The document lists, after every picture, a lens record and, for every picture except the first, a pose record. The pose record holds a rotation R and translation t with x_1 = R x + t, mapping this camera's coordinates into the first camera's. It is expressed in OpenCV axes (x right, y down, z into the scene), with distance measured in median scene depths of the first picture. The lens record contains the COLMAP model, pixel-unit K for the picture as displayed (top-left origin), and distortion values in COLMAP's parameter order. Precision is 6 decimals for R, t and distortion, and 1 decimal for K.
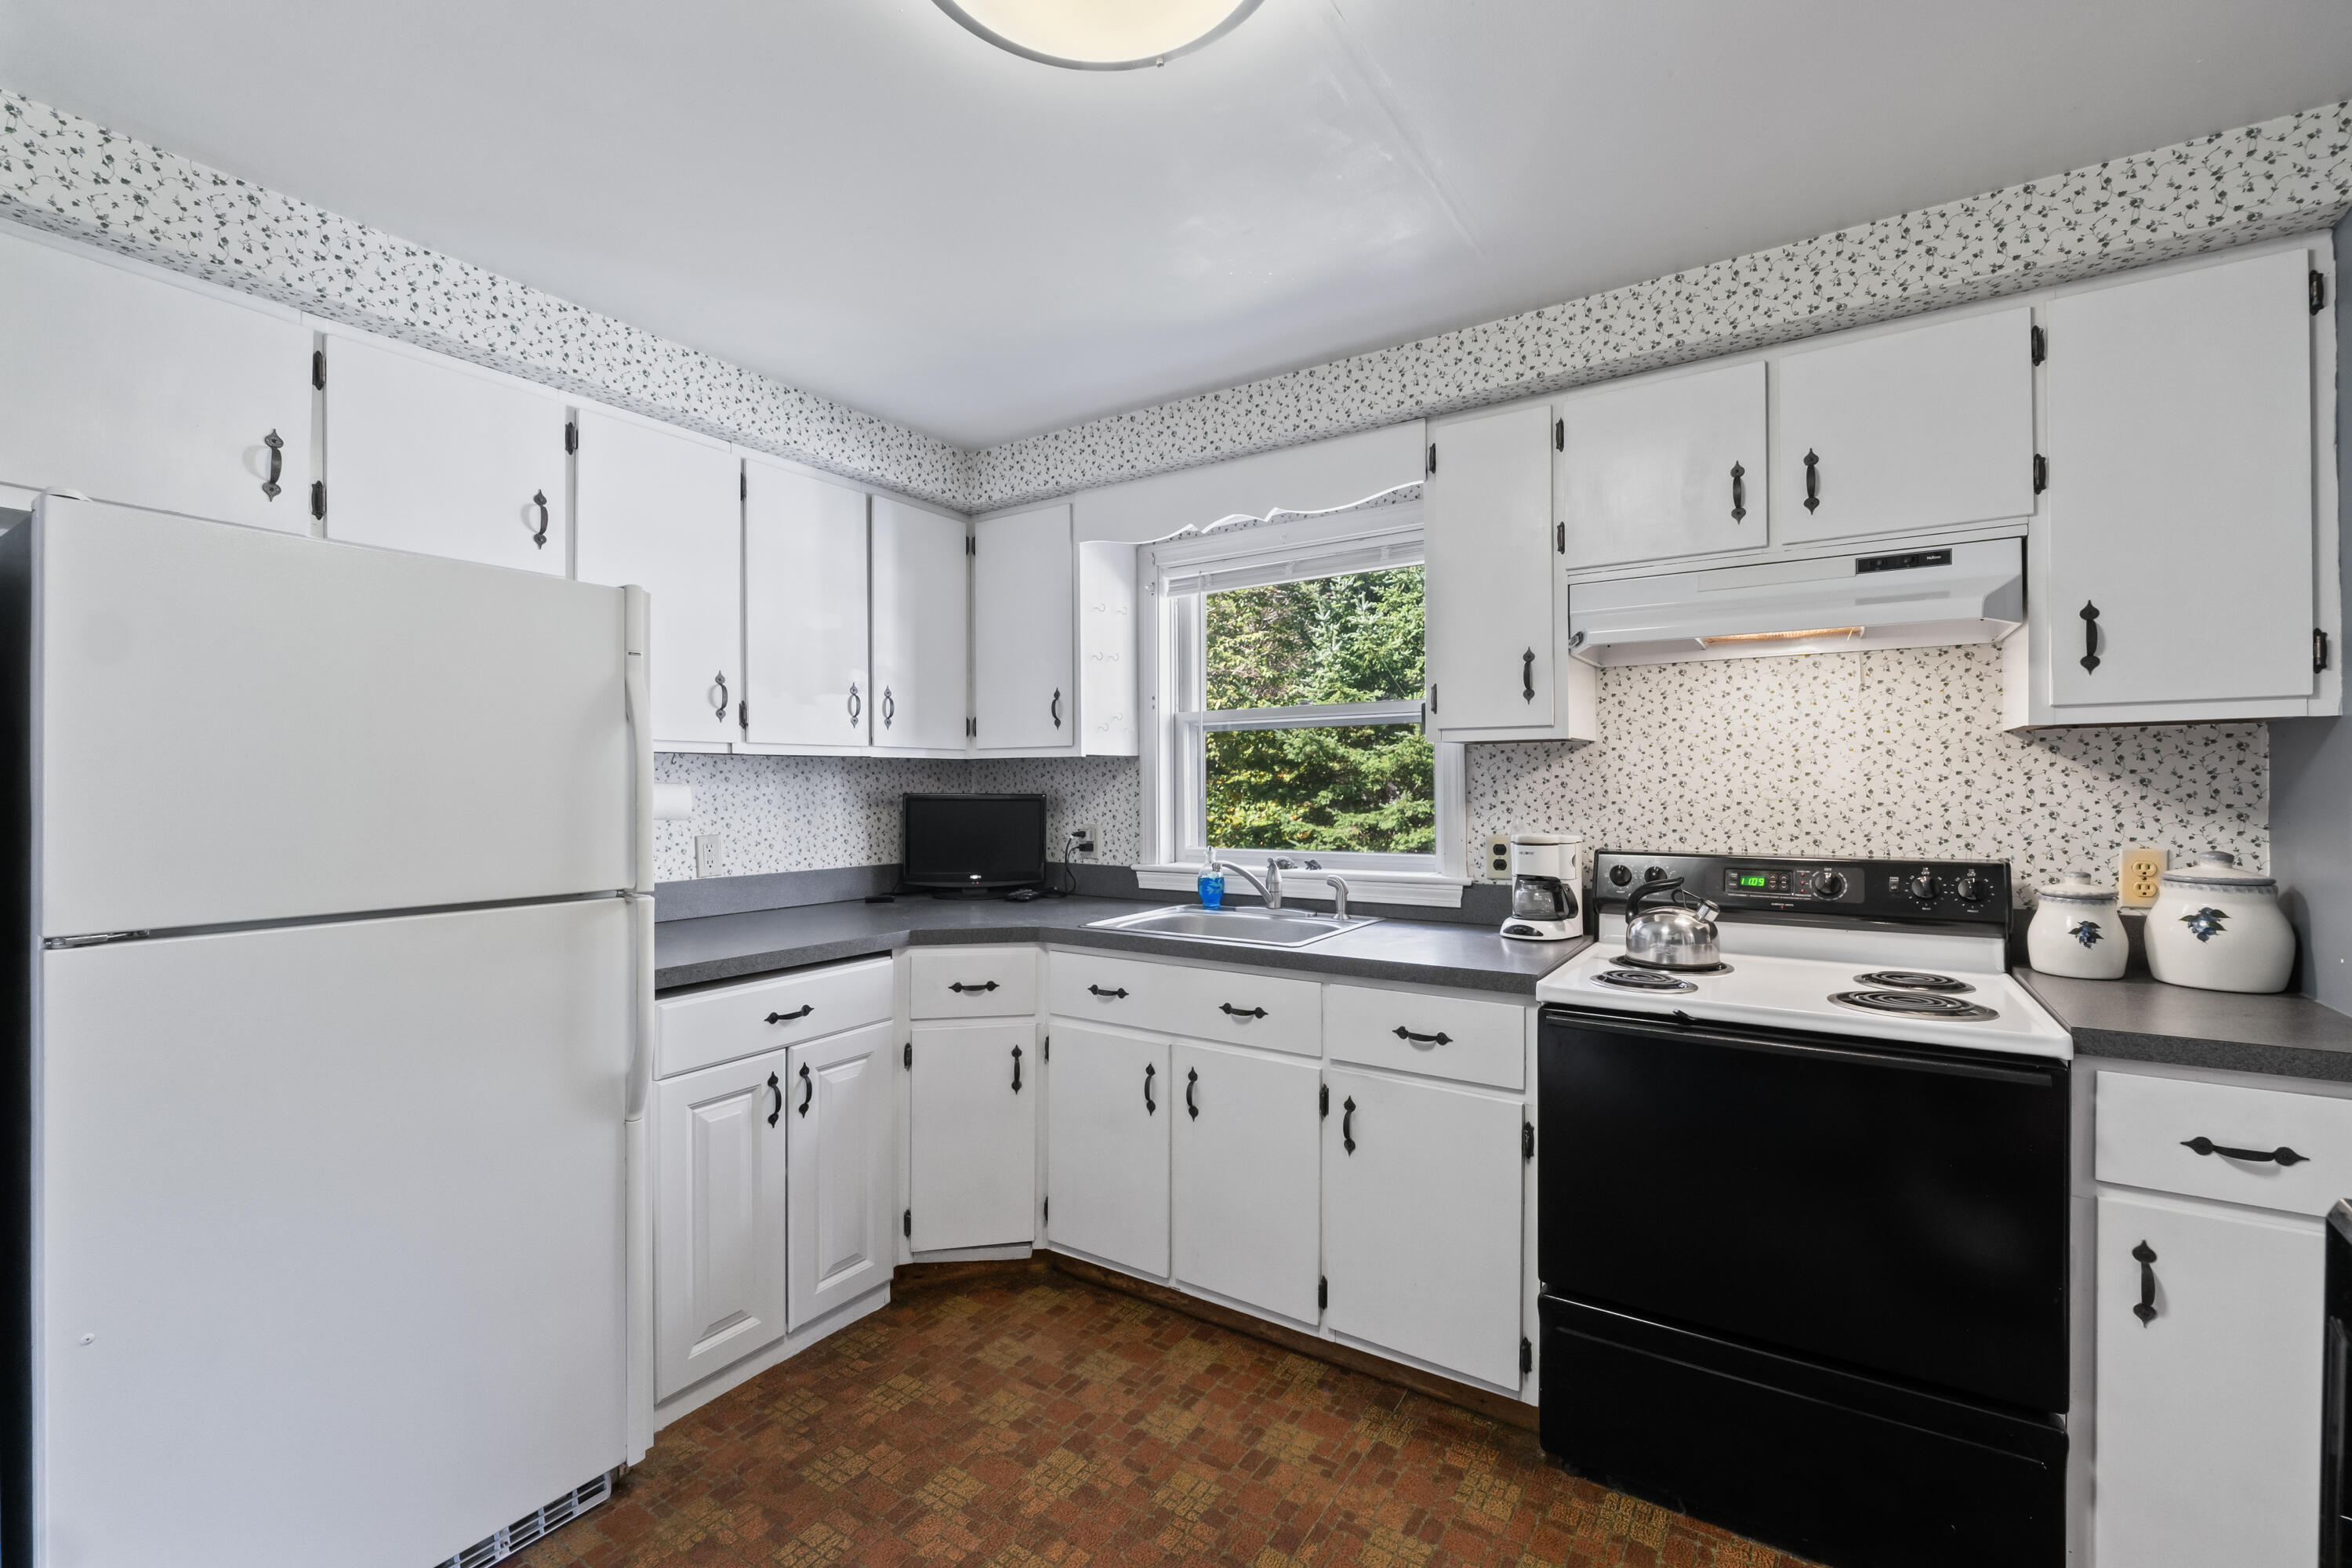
lens RADIAL K [[996.1, 0, 1176.0], [0, 996.1, 784.0], [0, 0, 1]] dist [-0.004338, 0.000132]
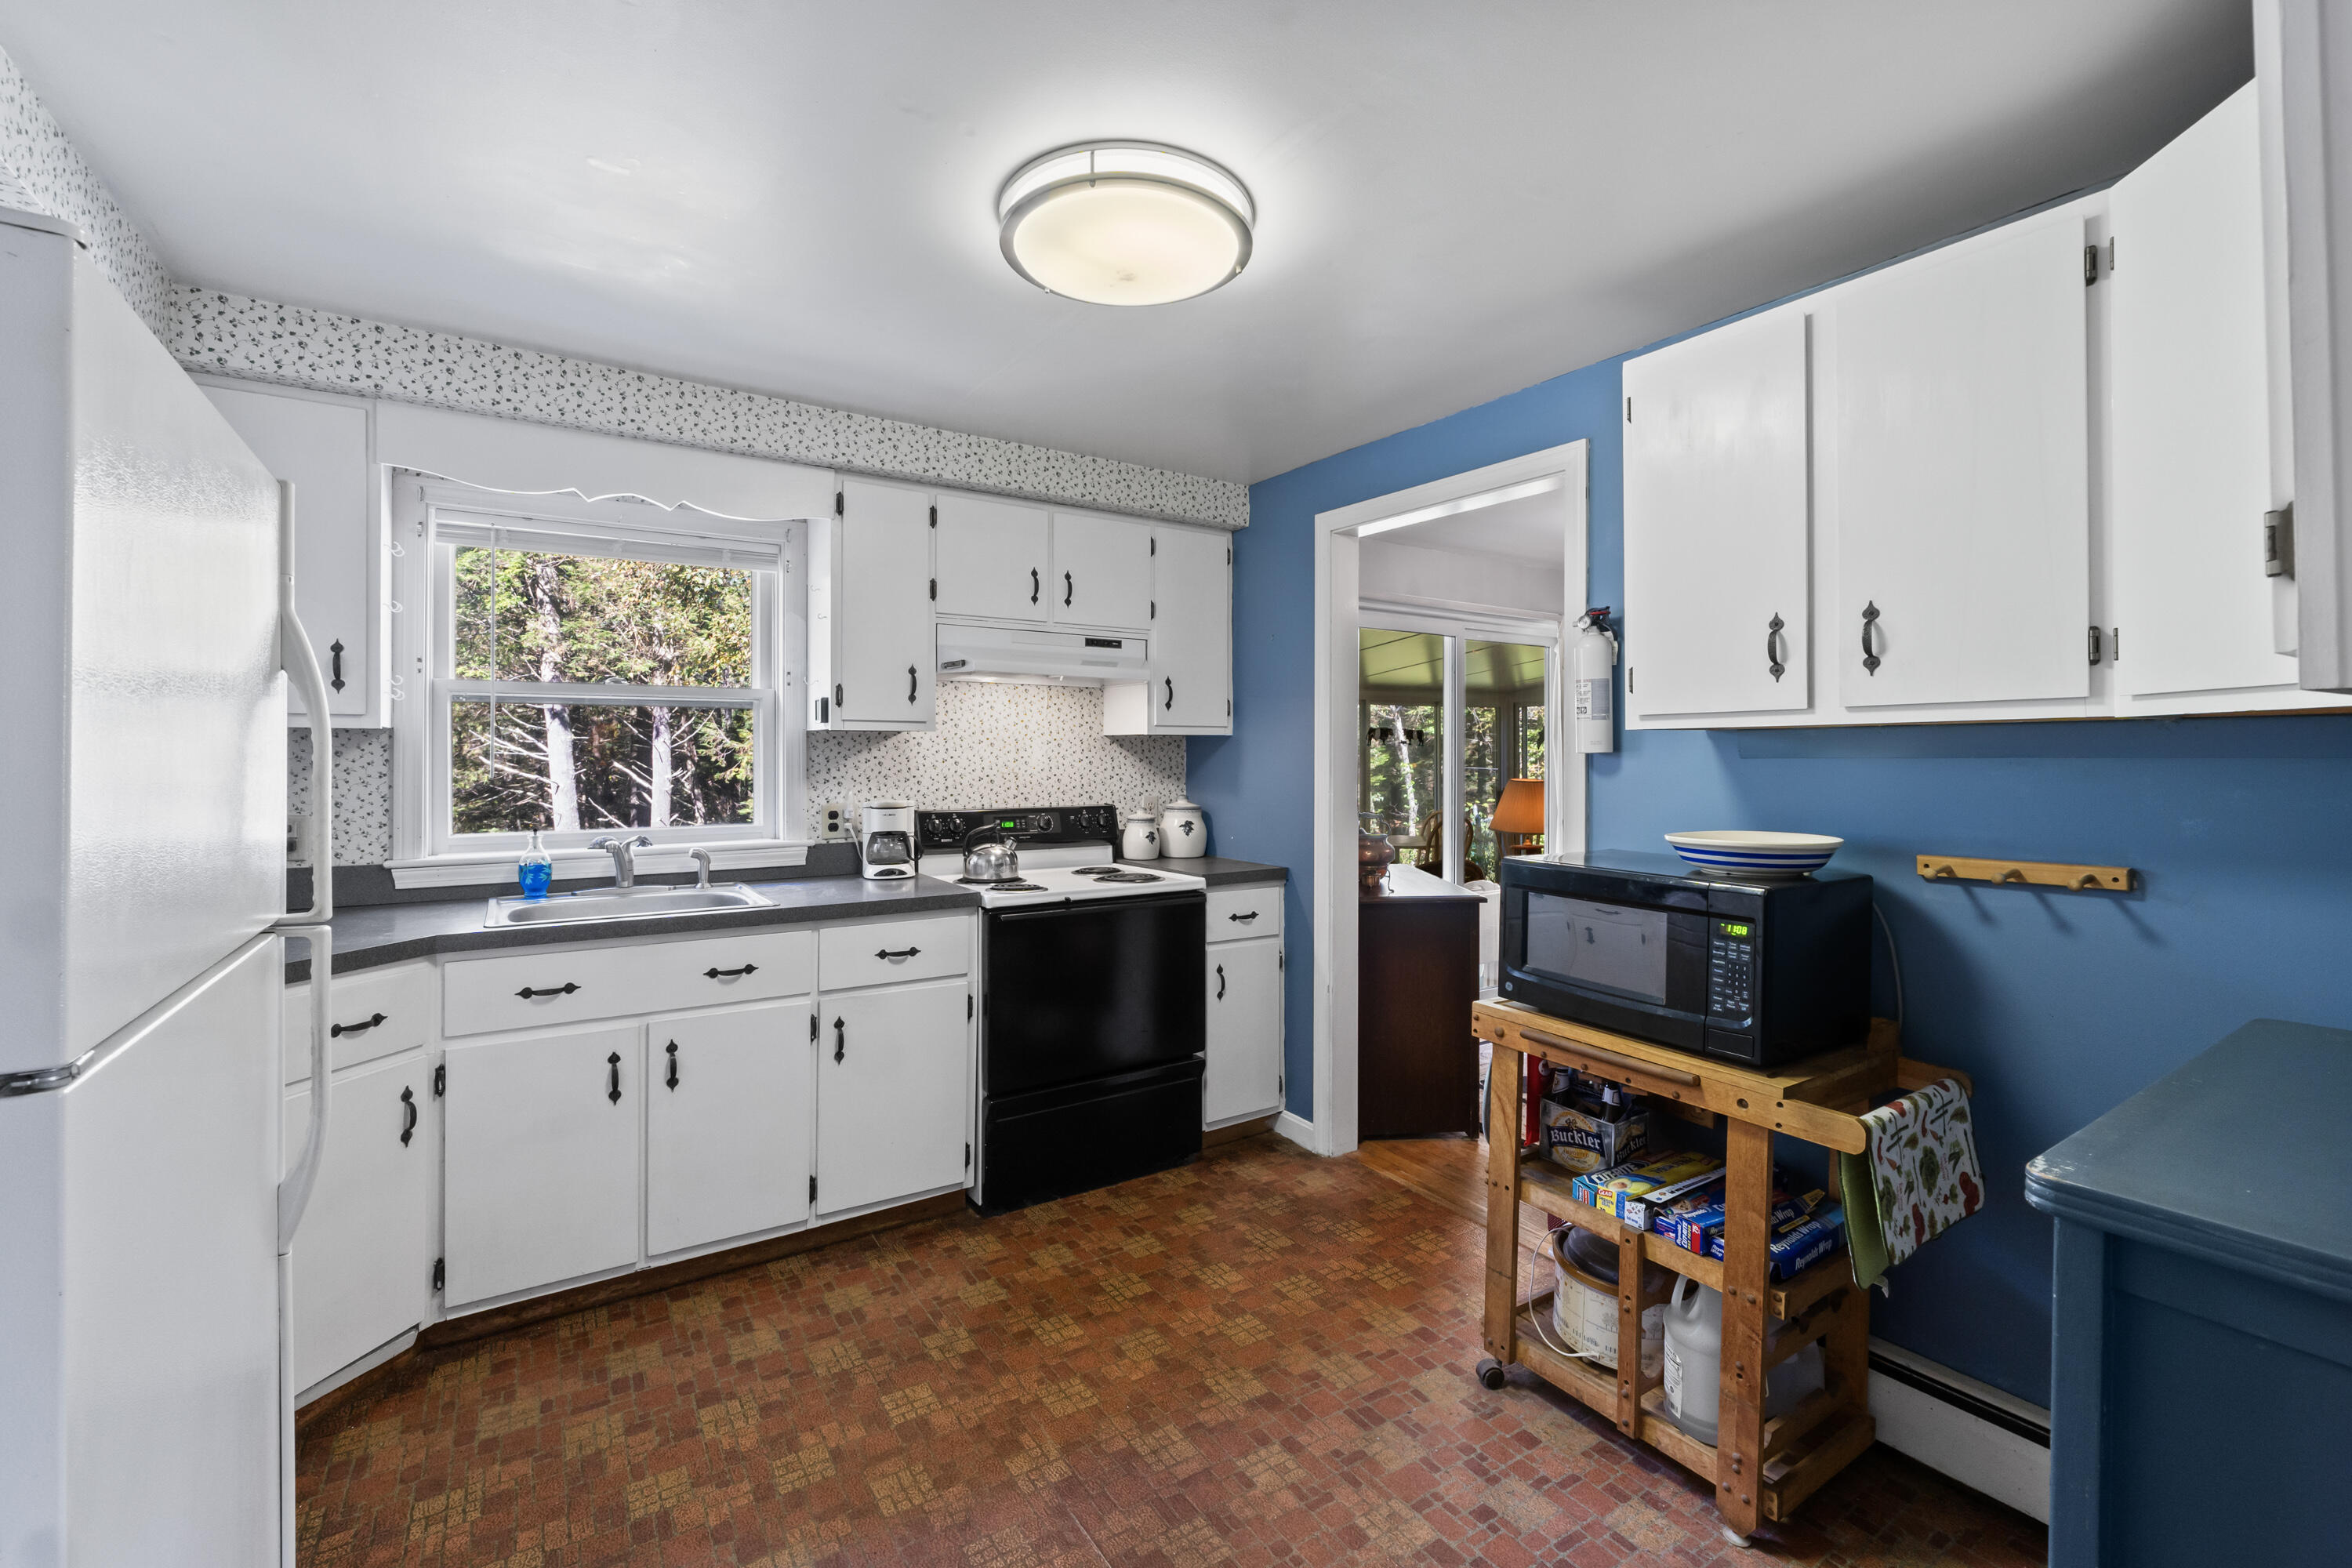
lens RADIAL K [[992.5, 0, 1167.2], [0, 992.5, 756.2], [0, 0, 1]] dist [0.001238, 0.000035]
pose [[0.399835, 0.005031, 0.916573, -0.722965], [-0.003503, 0.999986, -0.003960, -0.005750], [-0.916580, -0.001627, 0.399847, 0.122016]]
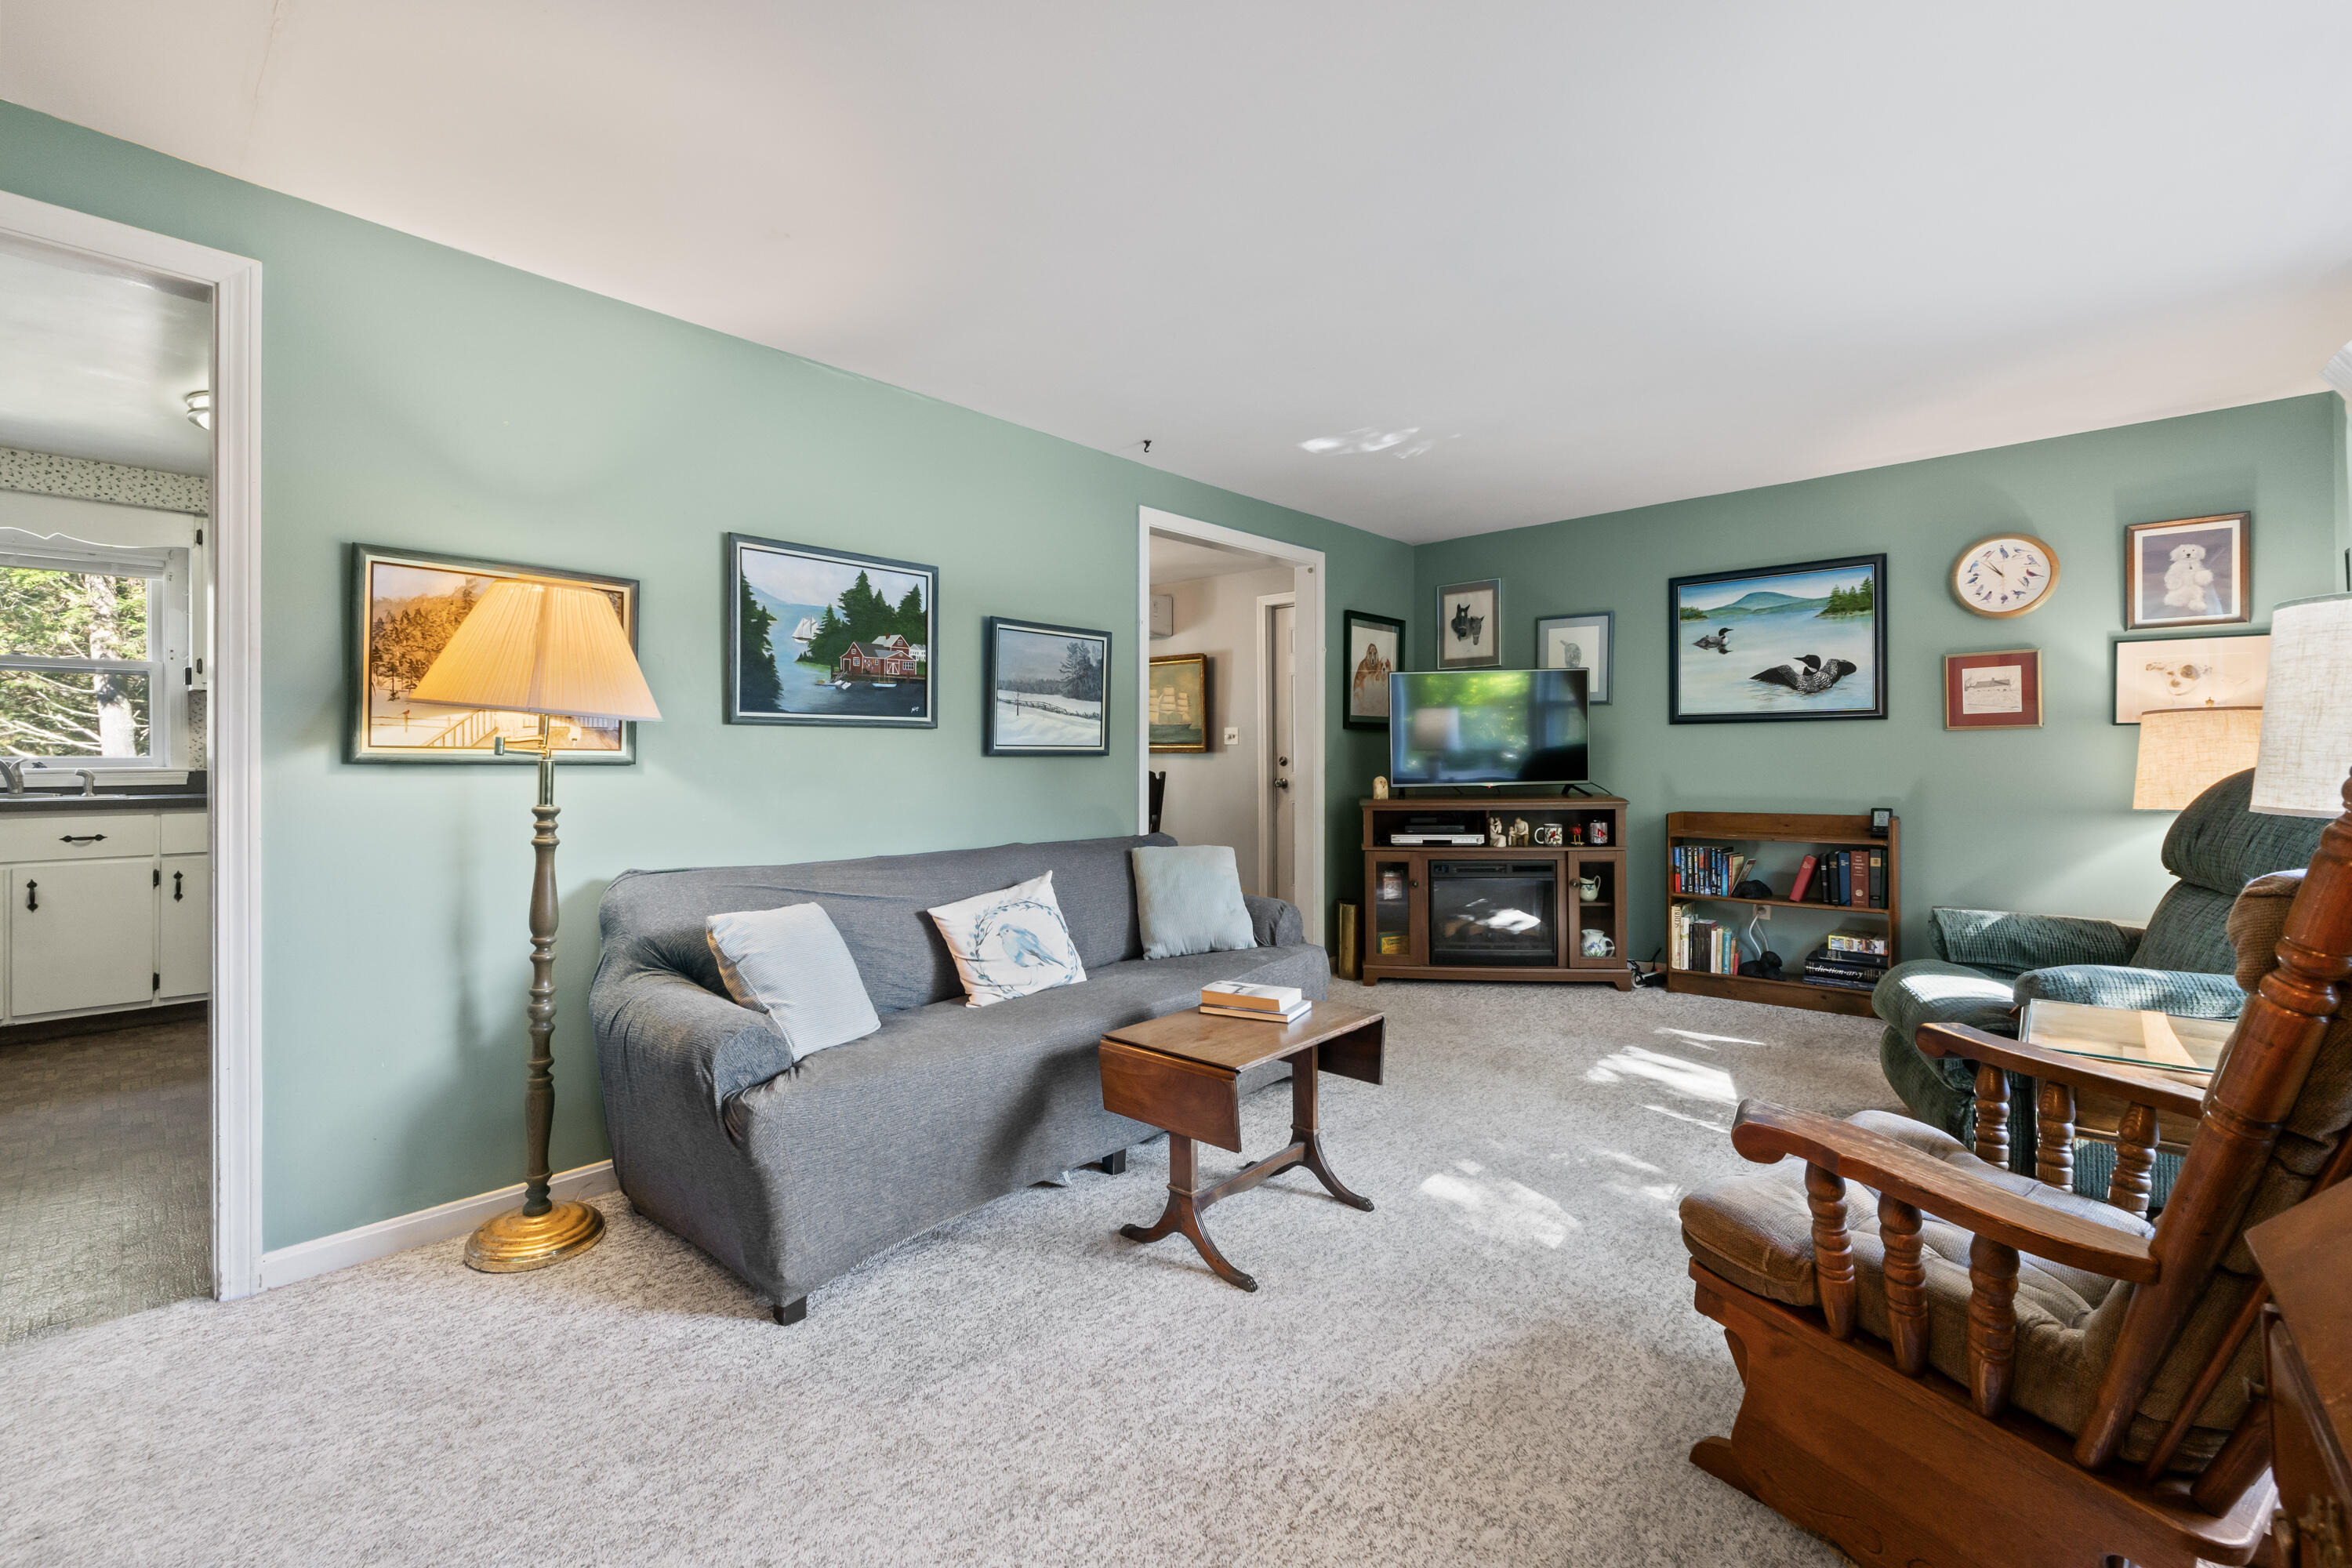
lens RADIAL K [[988.4, 0, 1151.8], [0, 988.4, 762.1], [0, 0, 1]] dist [0.000591, -0.000083]
pose [[0.173172, 0.000314, 0.984892, -1.258049], [-0.001950, 0.999998, 0.000024, 0.090078], [-0.984890, -0.001925, 0.173172, -1.078046]]
